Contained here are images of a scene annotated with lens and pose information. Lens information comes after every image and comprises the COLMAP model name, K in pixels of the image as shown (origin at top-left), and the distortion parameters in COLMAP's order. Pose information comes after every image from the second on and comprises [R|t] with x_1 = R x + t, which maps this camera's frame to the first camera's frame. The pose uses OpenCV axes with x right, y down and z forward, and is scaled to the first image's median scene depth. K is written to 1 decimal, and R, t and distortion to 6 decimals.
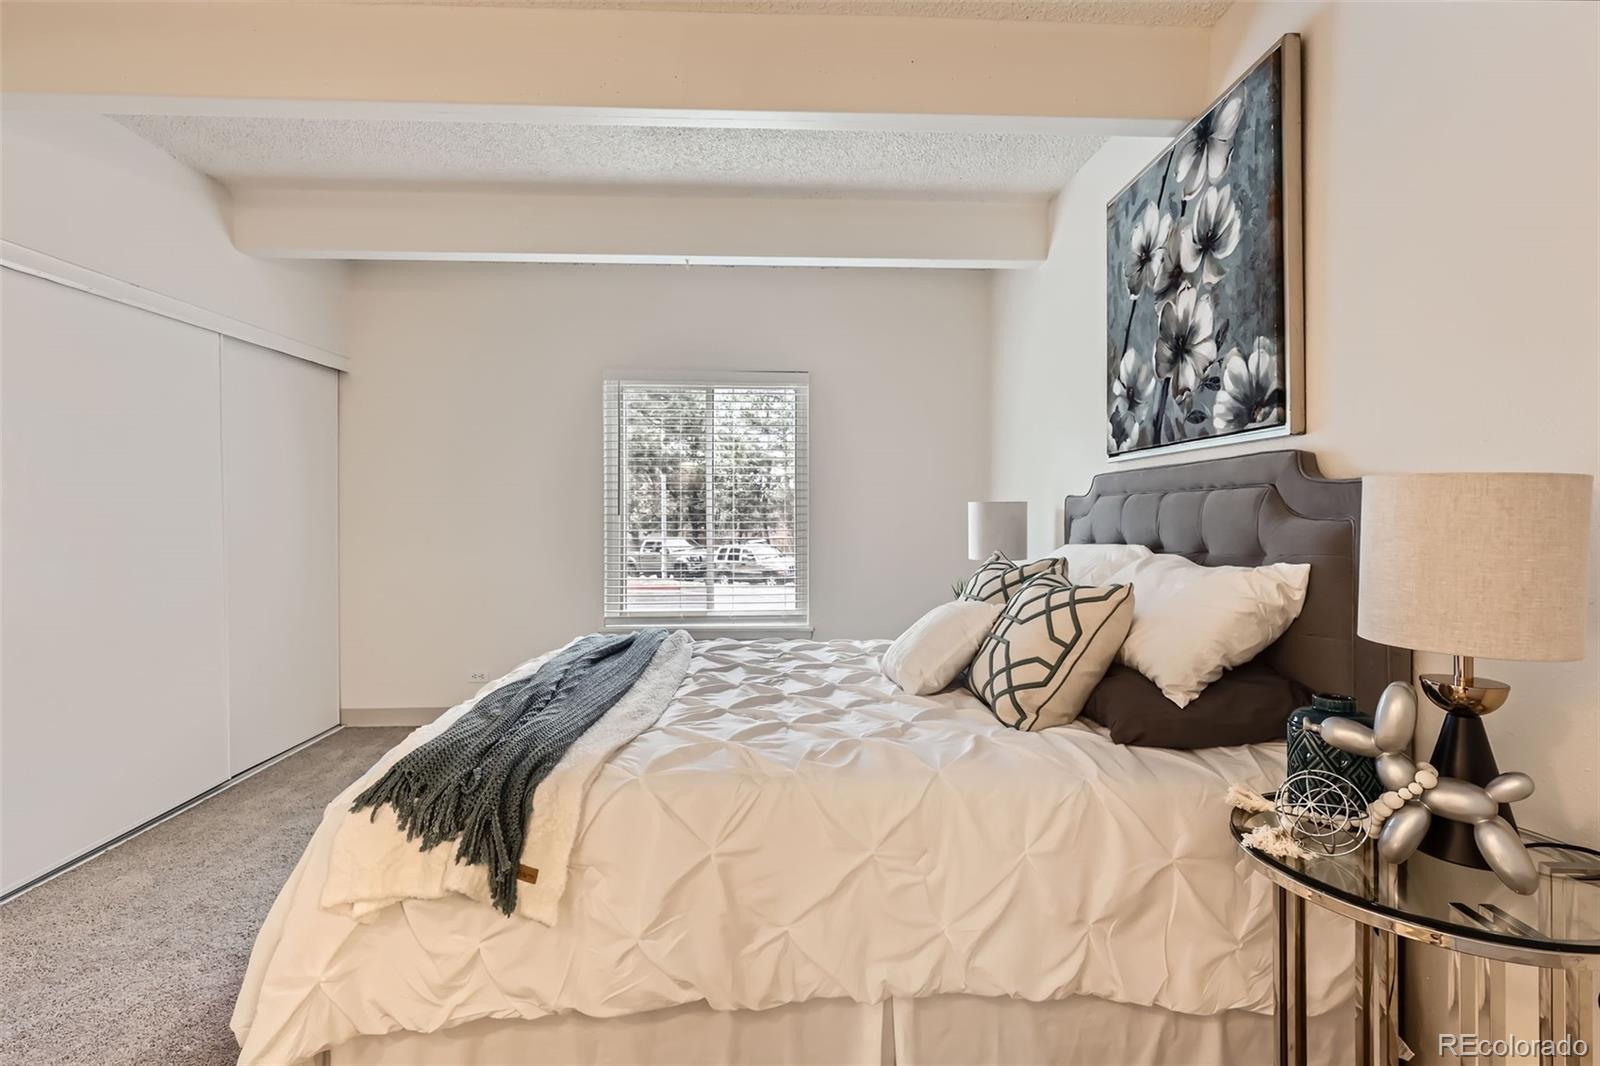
lens RADIAL K [[736.8, 0, 797.2], [0, 736.8, 509.1], [0, 0, 1]] dist [0.008986, -0.001996]
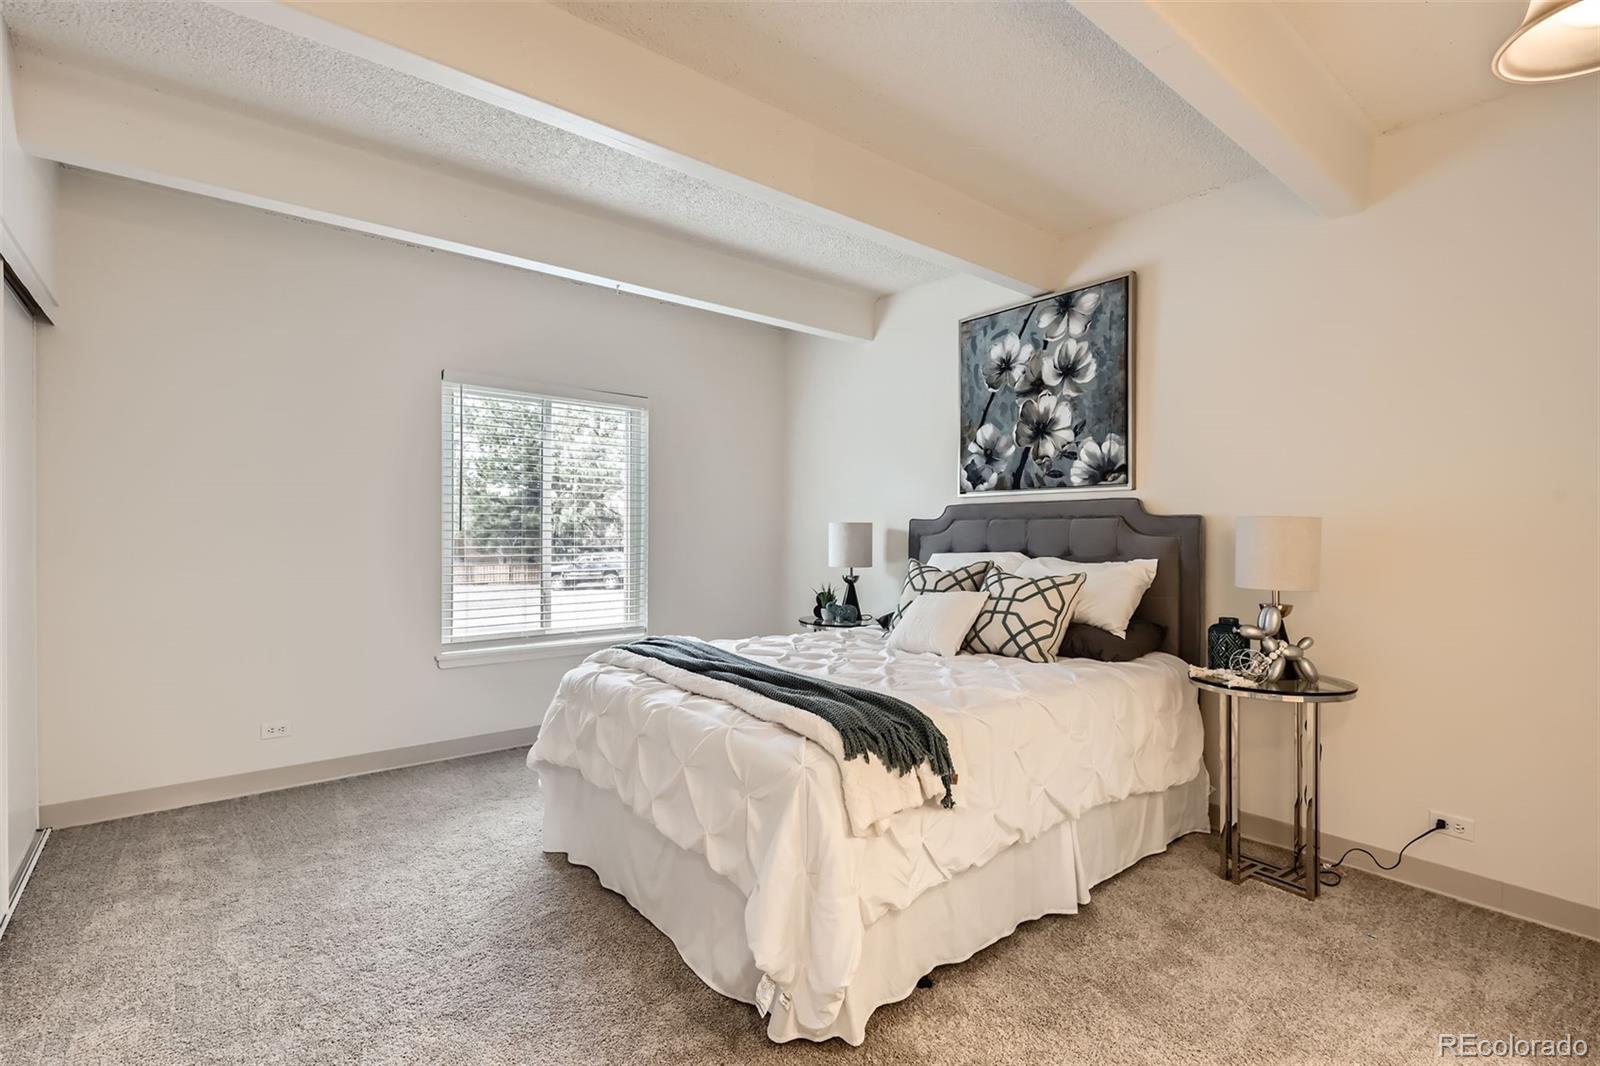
lens RADIAL K [[736.8, 0, 799.6], [0, 736.8, 534.1], [0, 0, 1]] dist [0.008986, -0.001996]
pose [[0.800639, 0.004355, 0.599132, -0.926380], [-0.009906, 0.999933, 0.005968, 0.005802], [-0.599066, -0.010713, 0.800628, 0.019534]]
